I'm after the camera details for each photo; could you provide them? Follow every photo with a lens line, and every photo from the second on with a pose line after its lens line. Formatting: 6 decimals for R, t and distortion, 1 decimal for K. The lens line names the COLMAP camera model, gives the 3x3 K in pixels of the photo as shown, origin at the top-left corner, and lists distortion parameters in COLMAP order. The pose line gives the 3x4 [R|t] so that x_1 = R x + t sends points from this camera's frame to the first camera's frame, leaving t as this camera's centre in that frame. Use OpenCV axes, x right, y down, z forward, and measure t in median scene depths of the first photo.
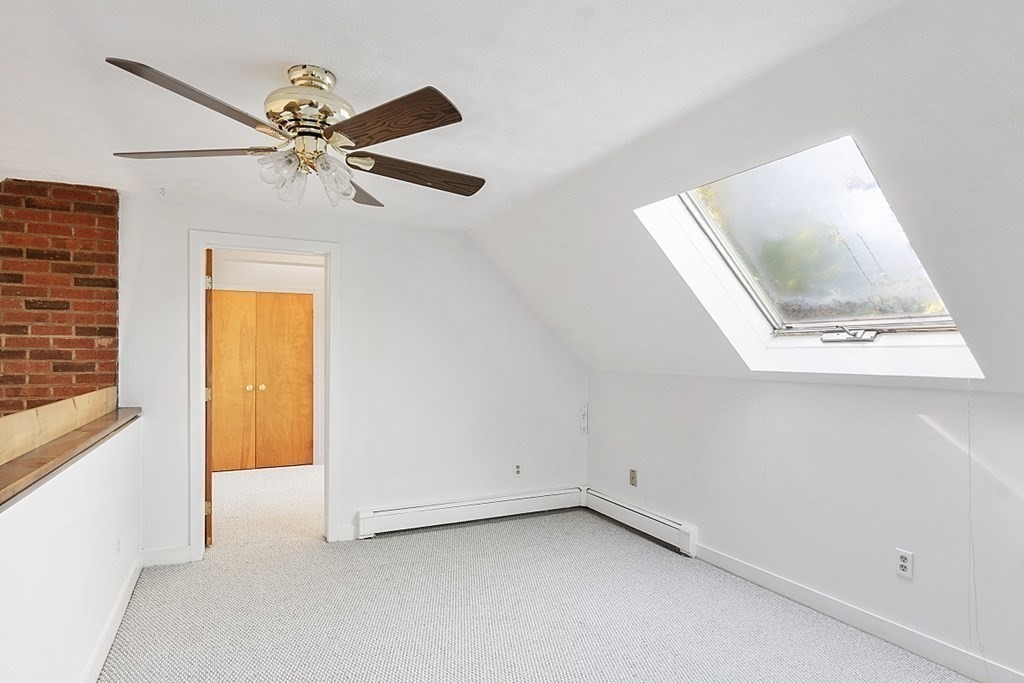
lens RADIAL K [[562.9, 0, 507.9], [0, 562.9, 347.4], [0, 0, 1]] dist [-0.004461, 0.000553]
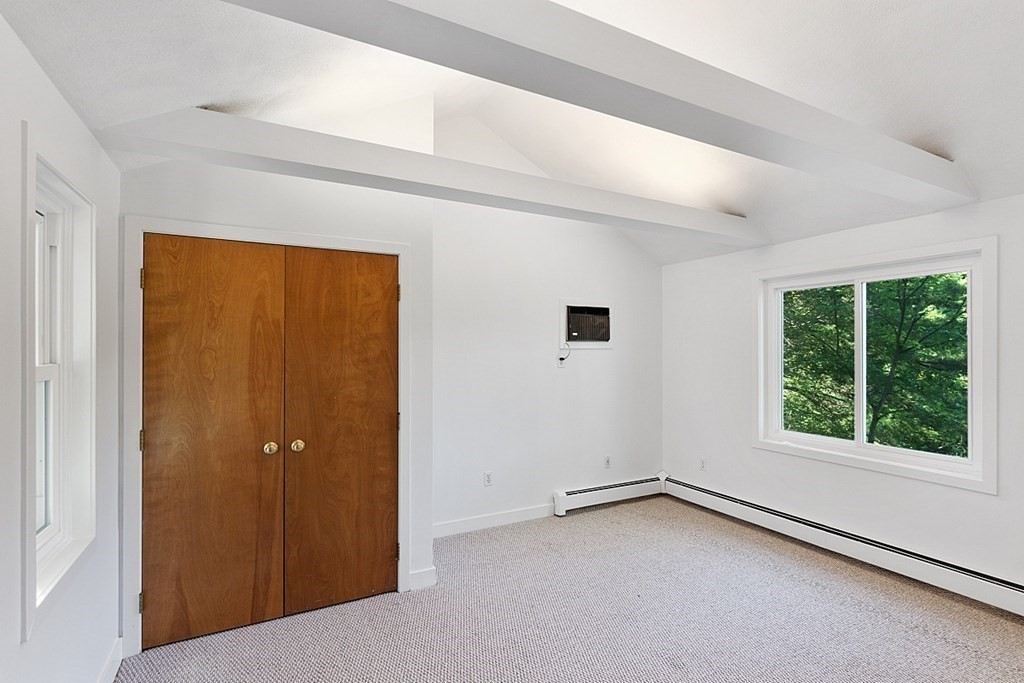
lens RADIAL K [[500.0, 0, 520.1], [0, 500.0, 341.3], [0, 0, 1]] dist [-0.001109, -0.000213]
pose [[0.999446, -0.001783, 0.033225, -0.257987], [0.002079, 0.999958, -0.008882, -0.013103], [-0.033208, 0.008946, 0.999408, 0.559857]]
